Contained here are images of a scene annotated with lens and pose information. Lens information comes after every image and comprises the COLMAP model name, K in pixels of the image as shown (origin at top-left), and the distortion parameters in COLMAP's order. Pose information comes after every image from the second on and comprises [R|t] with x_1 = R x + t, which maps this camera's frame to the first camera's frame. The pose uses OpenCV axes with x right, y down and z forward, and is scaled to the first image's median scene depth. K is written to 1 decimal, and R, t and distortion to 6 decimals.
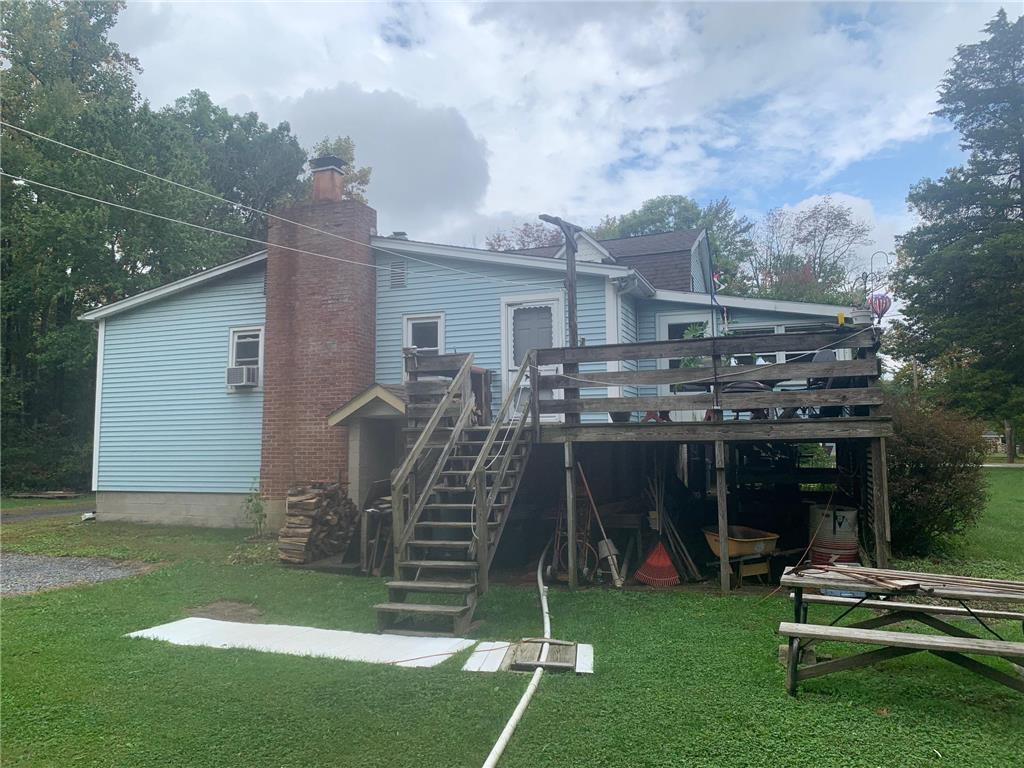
lens RADIAL K [[787.0, 0, 539.9], [0, 787.0, 392.9], [0, 0, 1]] dist [0.026043, -0.033610]
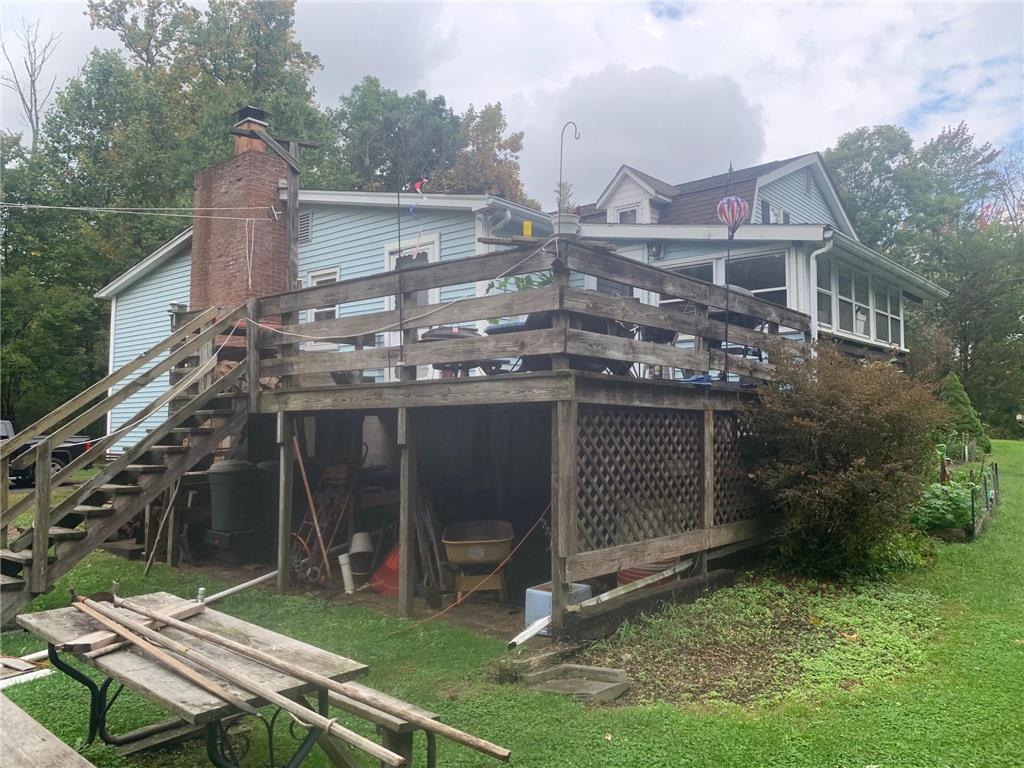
lens RADIAL K [[787.0, 0, 568.9], [0, 787.0, 371.4], [0, 0, 1]] dist [0.026043, -0.033610]
pose [[0.954893, -0.022963, -0.296061, 0.378941], [0.026901, 0.999595, 0.009233, 0.014665], [0.295730, -0.016781, 0.955124, 0.216682]]
